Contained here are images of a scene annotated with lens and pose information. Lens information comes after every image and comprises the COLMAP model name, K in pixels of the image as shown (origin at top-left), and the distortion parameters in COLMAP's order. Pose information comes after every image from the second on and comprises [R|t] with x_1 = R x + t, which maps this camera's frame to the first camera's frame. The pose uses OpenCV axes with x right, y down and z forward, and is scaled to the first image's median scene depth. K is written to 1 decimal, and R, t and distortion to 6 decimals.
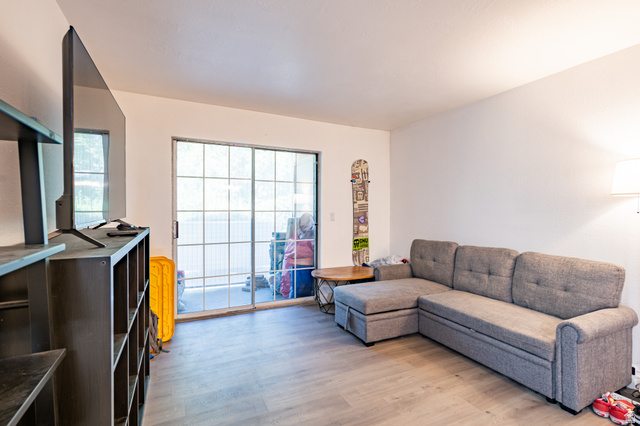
lens RADIAL K [[311.0, 0, 321.2], [0, 311.0, 216.0], [0, 0, 1]] dist [-0.001114, 0.004882]
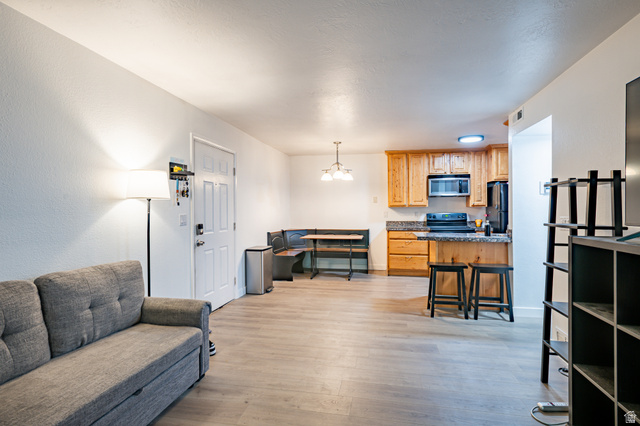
lens RADIAL K [[311.0, 0, 338.6], [0, 311.0, 207.5], [0, 0, 1]] dist [-0.001114, 0.004882]
pose [[-0.810190, -0.003142, 0.586159, -0.254375], [0.009645, 0.999779, 0.018691, -0.038759], [-0.586088, 0.020797, -0.809981, 1.244821]]
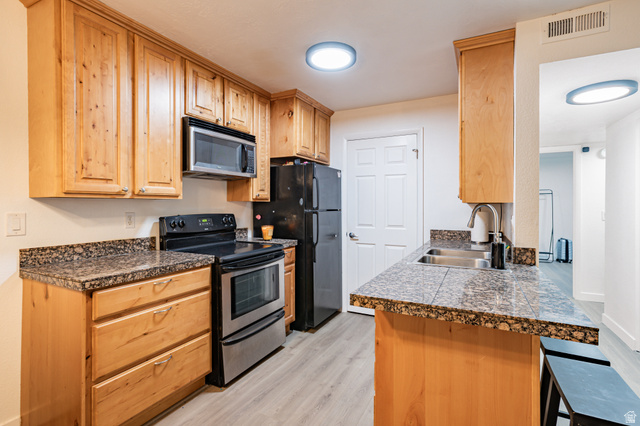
lens RADIAL K [[311.0, 0, 308.4], [0, 311.0, 205.3], [0, 0, 1]] dist [-0.001114, 0.004882]
pose [[-0.811621, -0.014535, -0.584003, 0.781262], [-0.024832, 0.999645, 0.009630, 0.004555], [0.583656, 0.022318, -0.811694, -0.092427]]
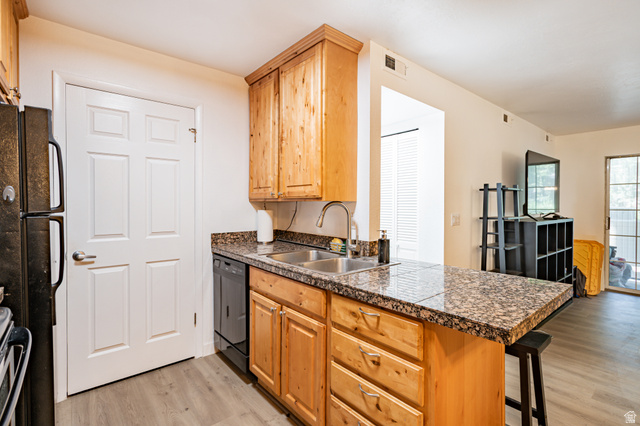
lens RADIAL K [[311.0, 0, 324.8], [0, 311.0, 208.0], [0, 0, 1]] dist [-0.001114, 0.004882]
pose [[0.256487, -0.002718, -0.966544, 0.717269], [-0.021805, 0.999725, -0.008597, 0.020624], [0.966302, 0.023281, 0.256357, -0.745614]]
